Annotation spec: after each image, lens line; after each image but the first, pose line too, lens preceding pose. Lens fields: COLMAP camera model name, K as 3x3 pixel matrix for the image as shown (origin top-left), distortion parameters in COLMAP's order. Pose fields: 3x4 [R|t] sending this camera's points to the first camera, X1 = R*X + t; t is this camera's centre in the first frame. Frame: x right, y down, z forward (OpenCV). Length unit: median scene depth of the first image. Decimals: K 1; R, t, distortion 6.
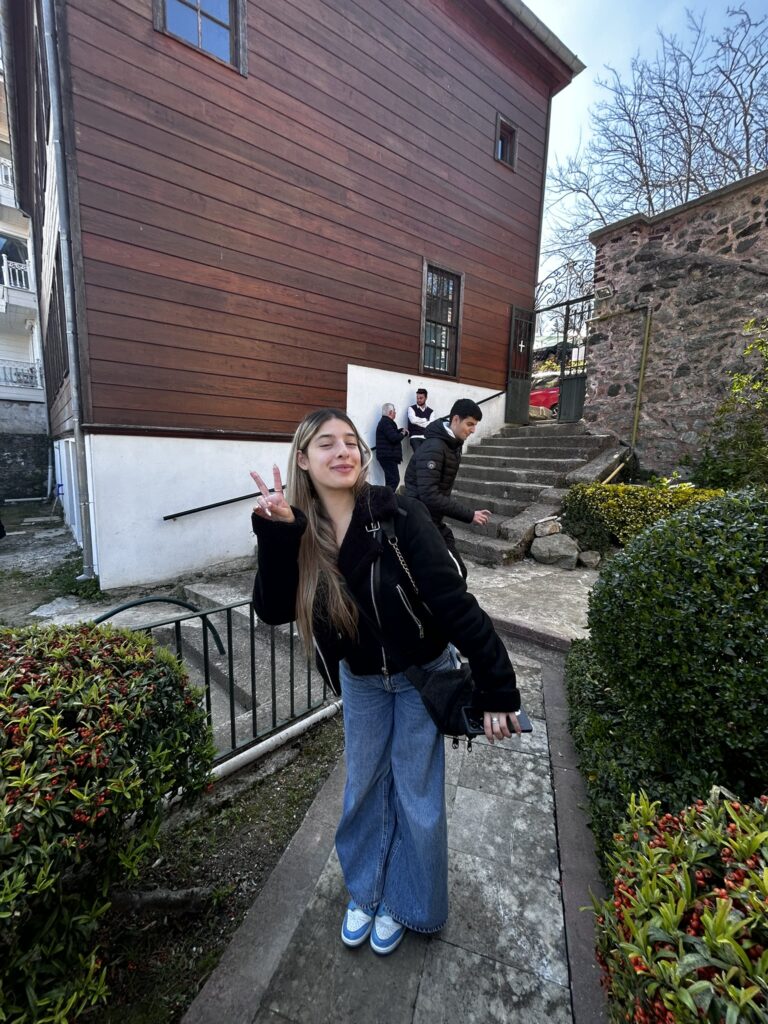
lens RADIAL K [[415.2, 0, 384.0], [0, 415.2, 512.0], [0, 0, 1]] dist [0.001409, -0.000157]
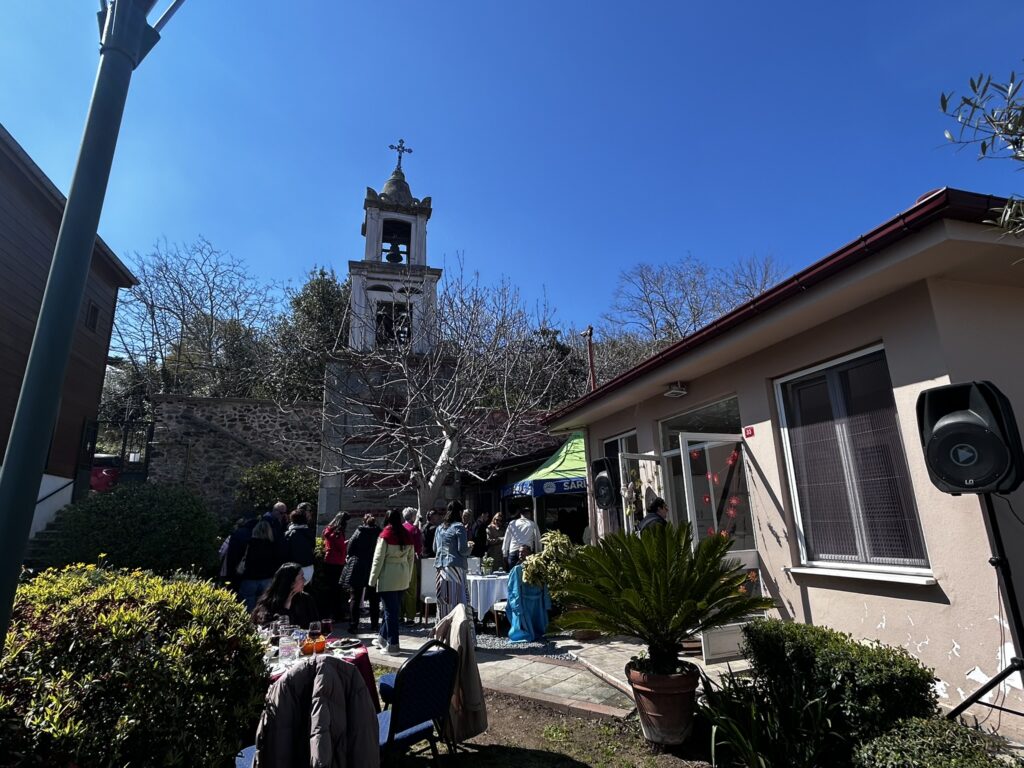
lens RADIAL K [[541.2, 0, 507.0], [0, 541.2, 380.8], [0, 0, 1]] dist [0.000864, 0.000487]
pose [[0.341644, 0.212734, 0.915436, -1.108475], [0.172501, 0.943304, -0.283587, 0.170952], [-0.923863, 0.254799, 0.285577, -1.041990]]
